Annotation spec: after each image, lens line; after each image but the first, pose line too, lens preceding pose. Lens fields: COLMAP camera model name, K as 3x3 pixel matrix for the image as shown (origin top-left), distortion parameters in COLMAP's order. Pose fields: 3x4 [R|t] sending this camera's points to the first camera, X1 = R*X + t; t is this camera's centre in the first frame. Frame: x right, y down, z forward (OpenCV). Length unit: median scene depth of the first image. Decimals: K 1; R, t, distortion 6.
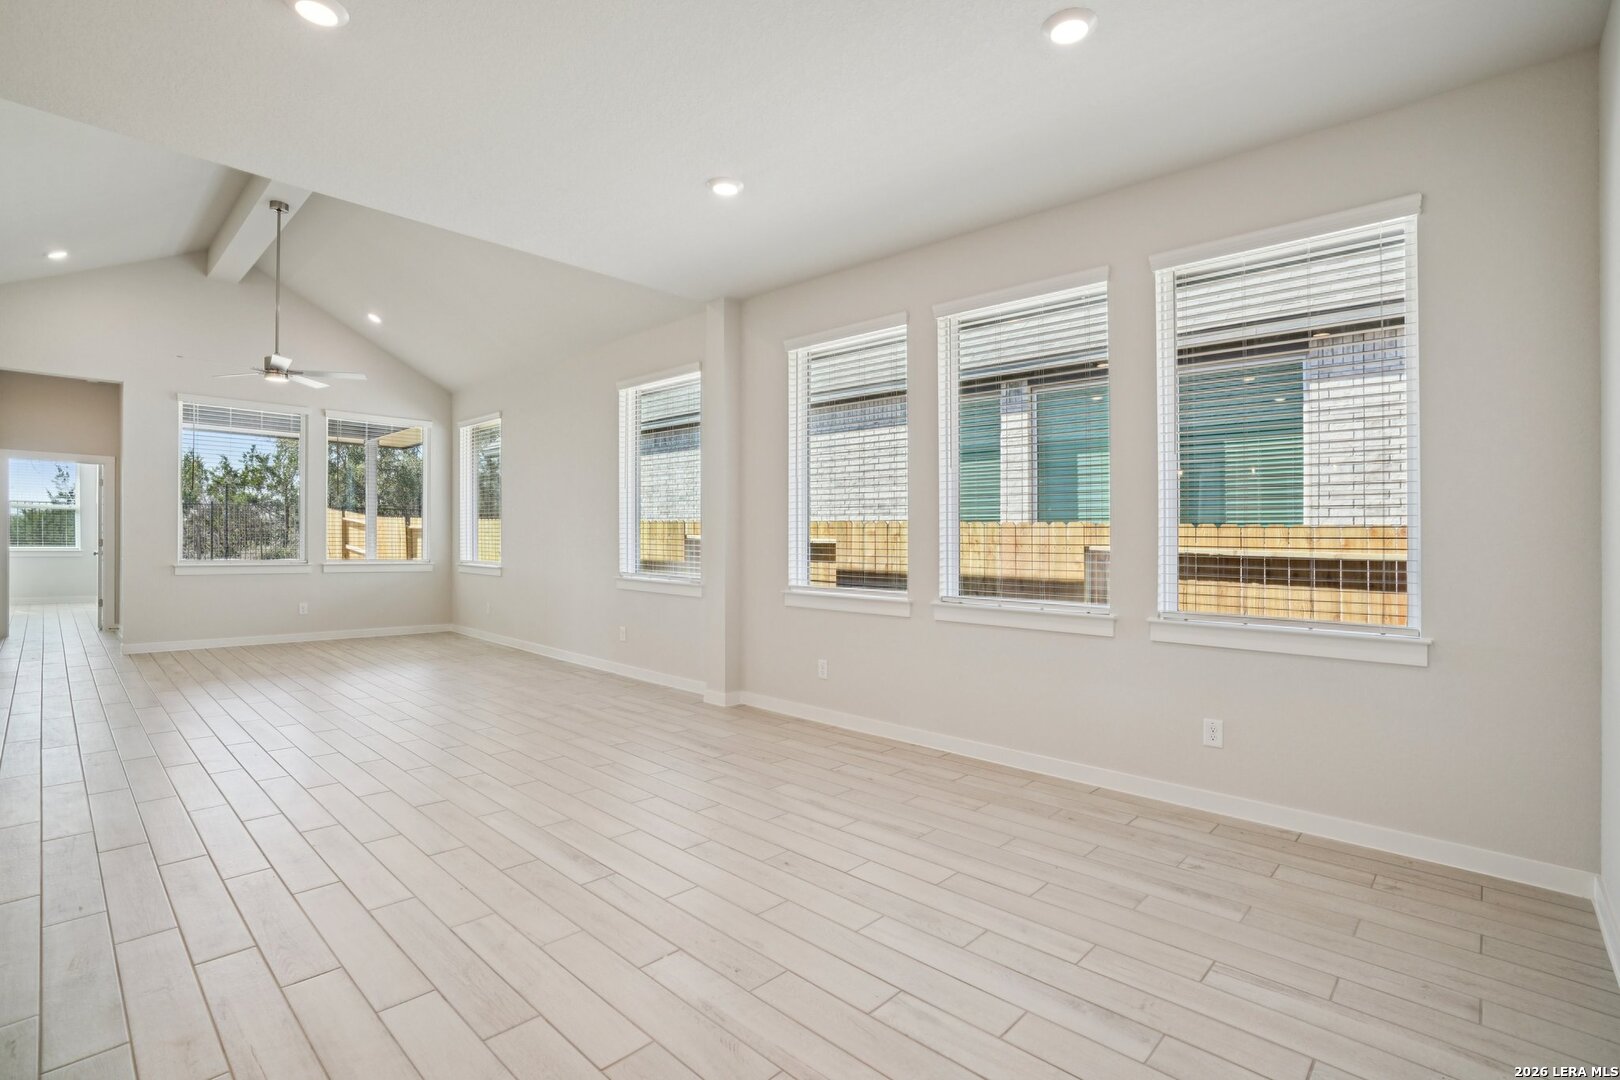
lens RADIAL K [[750.5, 0, 806.4], [0, 750.5, 532.3], [0, 0, 1]] dist [-0.036742, -0.000055]
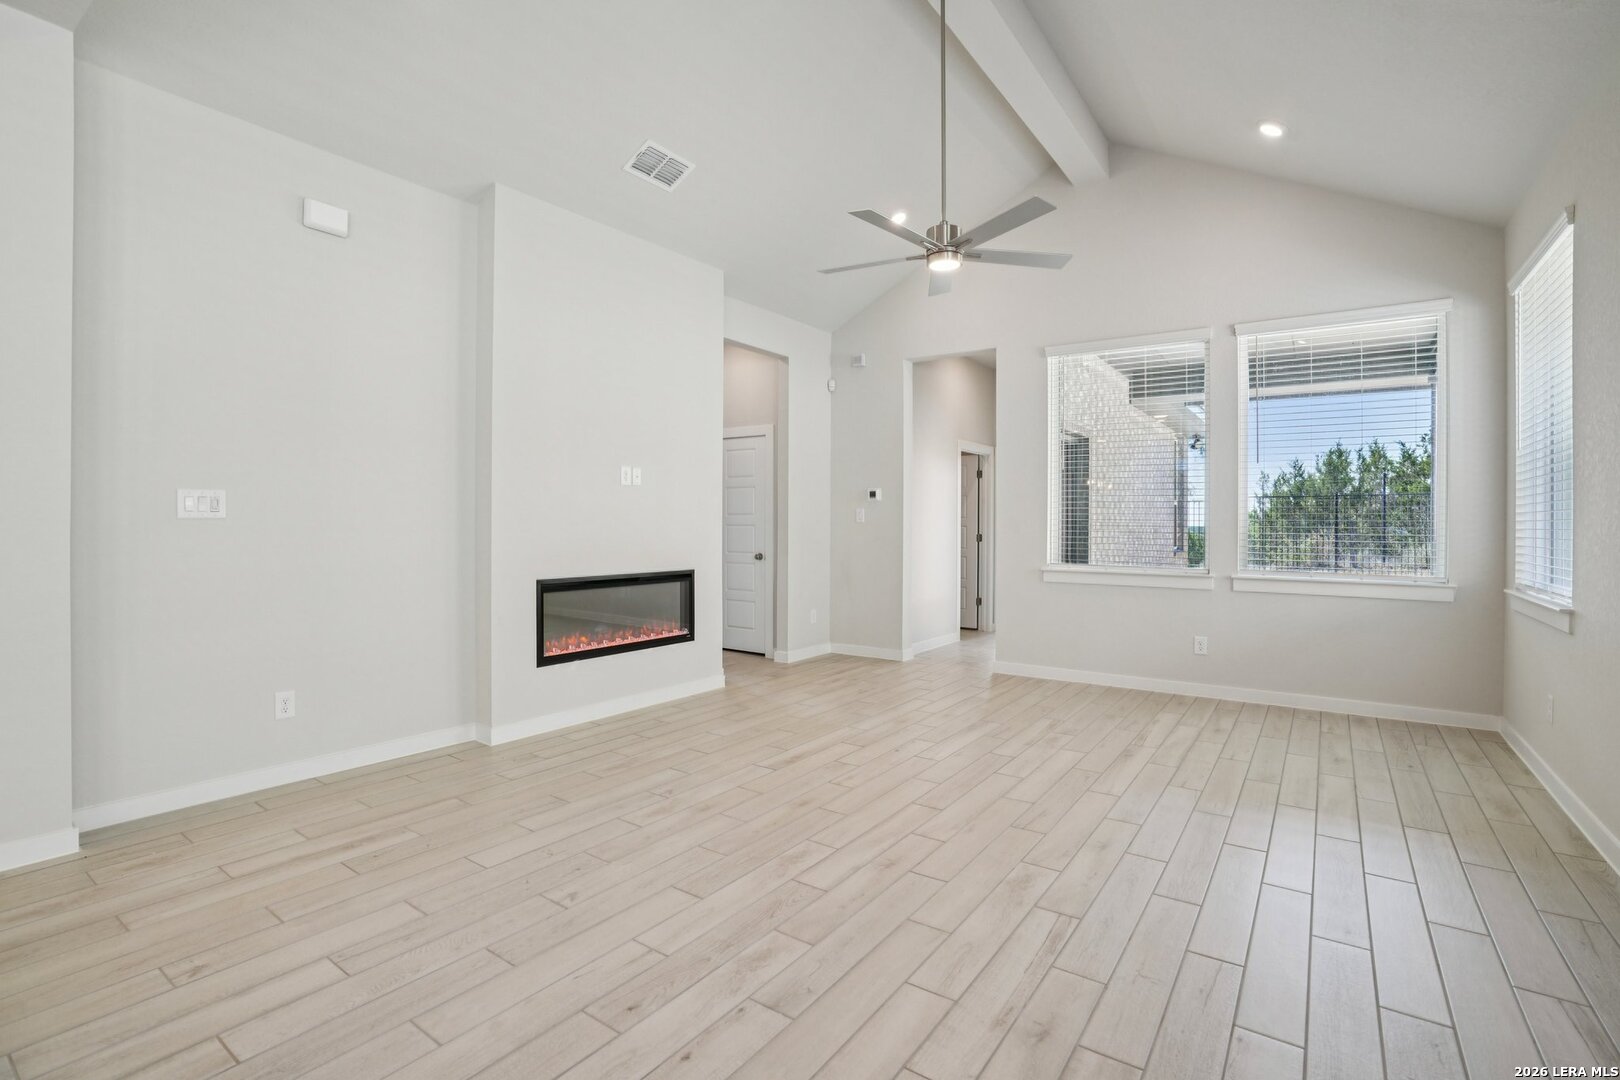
lens RADIAL K [[750.5, 0, 806.4], [0, 750.5, 532.3], [0, 0, 1]] dist [-0.036742, -0.000055]
pose [[0.133735, -0.001553, -0.991016, -0.084818], [0.003645, 0.999993, -0.001076, 0.005287], [0.991010, -0.003468, 0.133739, 0.513086]]
